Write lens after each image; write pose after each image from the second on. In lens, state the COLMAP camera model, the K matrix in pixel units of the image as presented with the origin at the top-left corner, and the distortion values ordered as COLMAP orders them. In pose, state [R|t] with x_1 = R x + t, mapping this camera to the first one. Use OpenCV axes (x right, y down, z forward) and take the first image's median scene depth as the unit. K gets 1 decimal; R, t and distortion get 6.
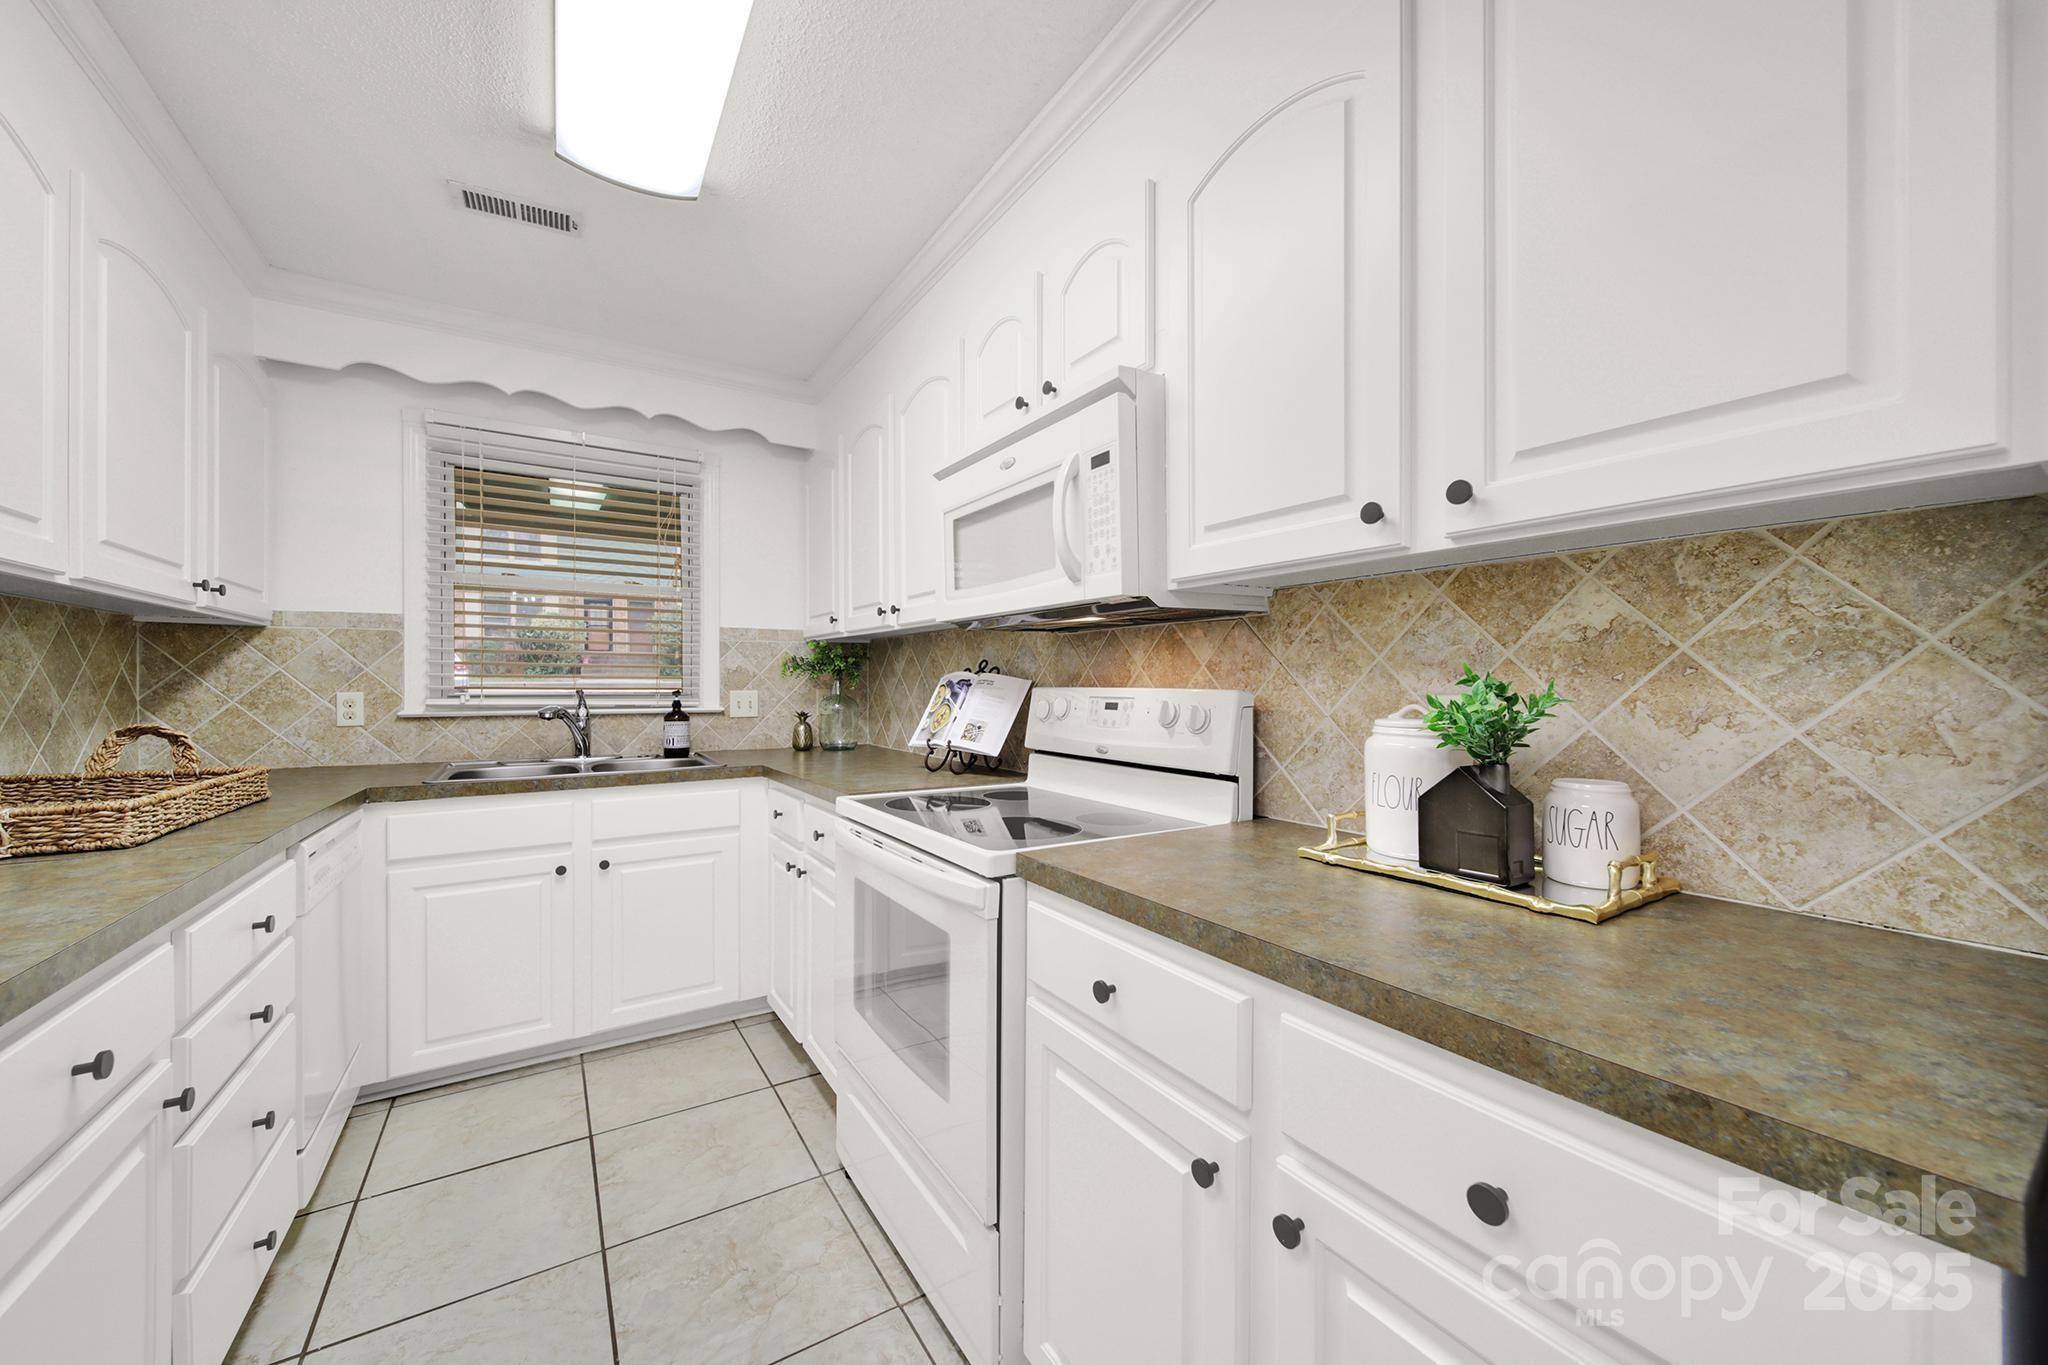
lens RADIAL K [[758.7, 0, 1024.0], [0, 758.7, 682.5], [0, 0, 1]] dist [-0.004120, -0.000293]
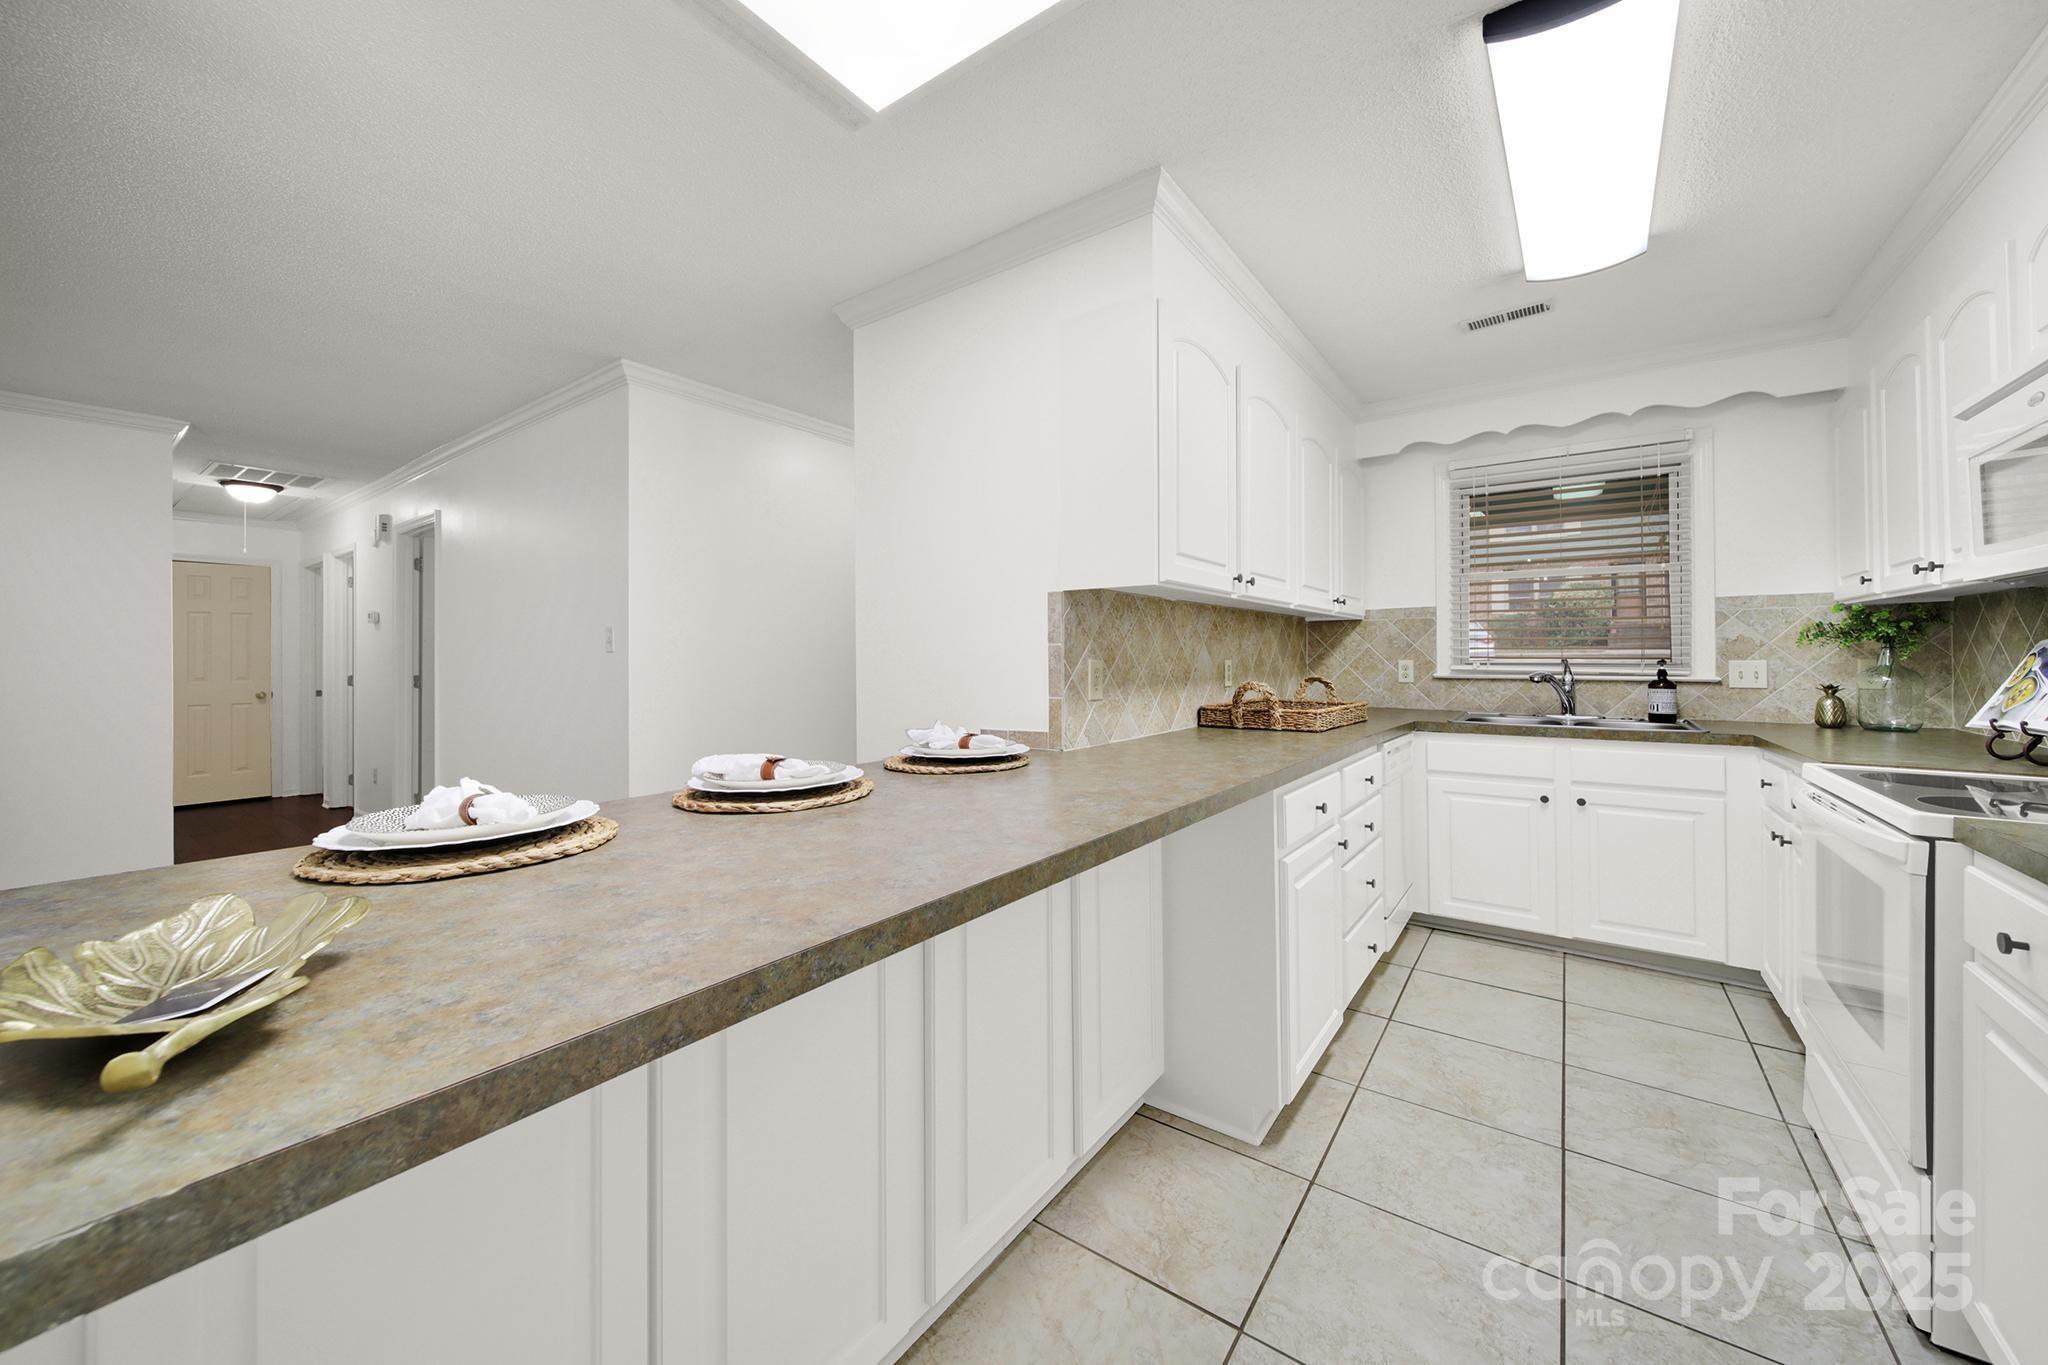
lens RADIAL K [[749.5, 0, 1027.1], [0, 749.5, 653.0], [0, 0, 1]] dist [-0.001488, -0.000318]
pose [[0.366292, -0.005733, -0.930482, 0.235757], [0.004720, 0.999980, -0.004303, 0.001026], [0.930488, -0.002816, 0.366312, -0.264923]]
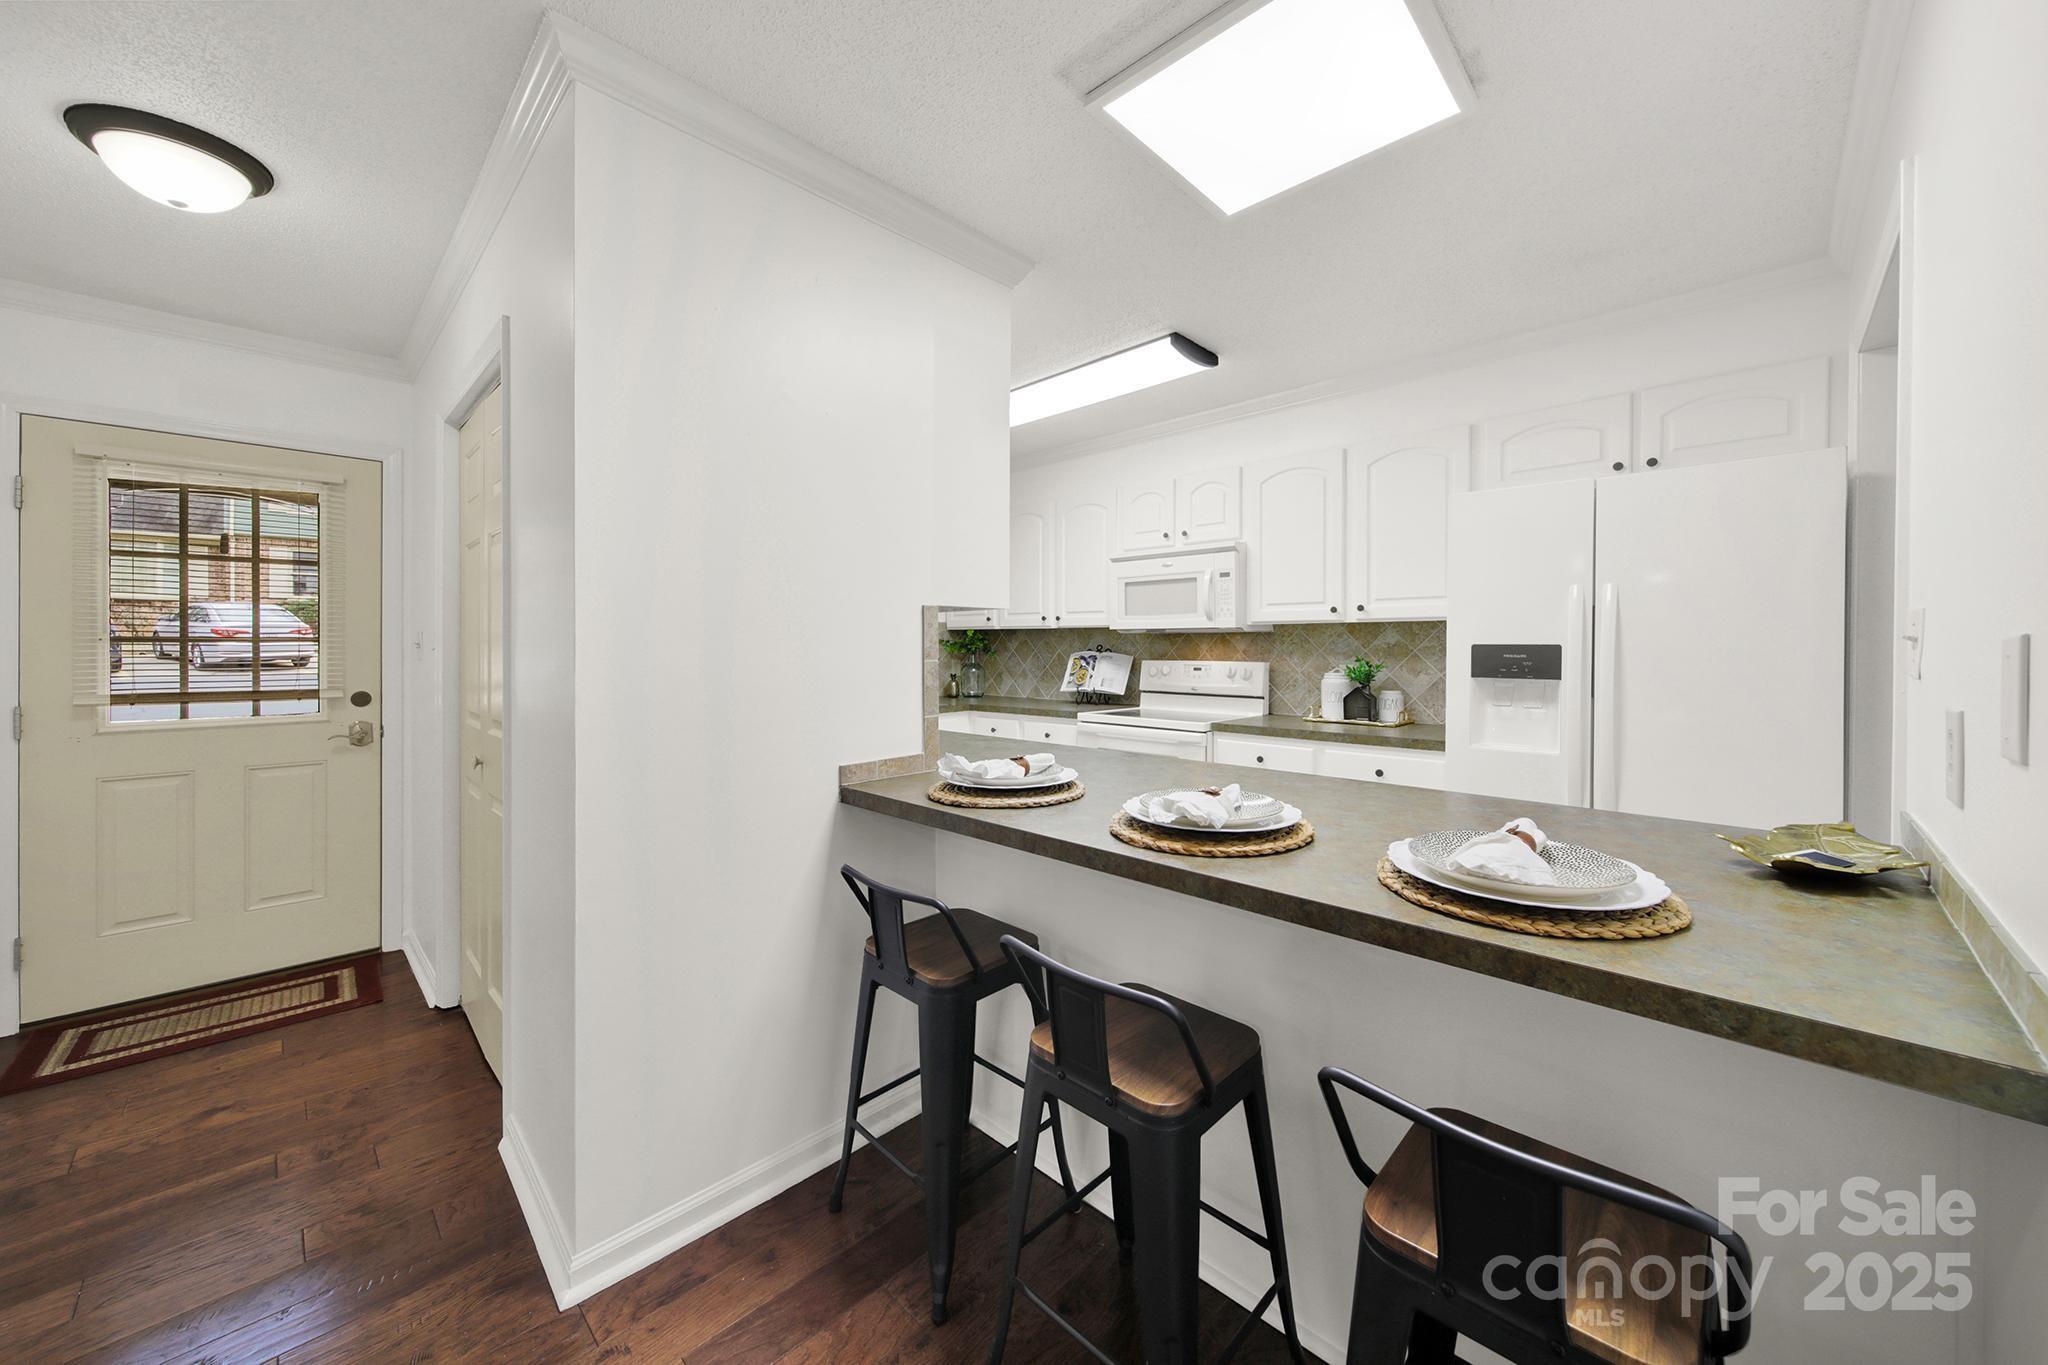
lens RADIAL K [[749.5, 0, 1027.1], [0, 749.5, 653.0], [0, 0, 1]] dist [-0.001488, -0.000318]
pose [[0.975565, -0.000372, 0.219711, -0.632683], [-0.001738, 0.999954, 0.009410, -0.026824], [-0.219705, -0.009562, 0.975520, -0.765190]]
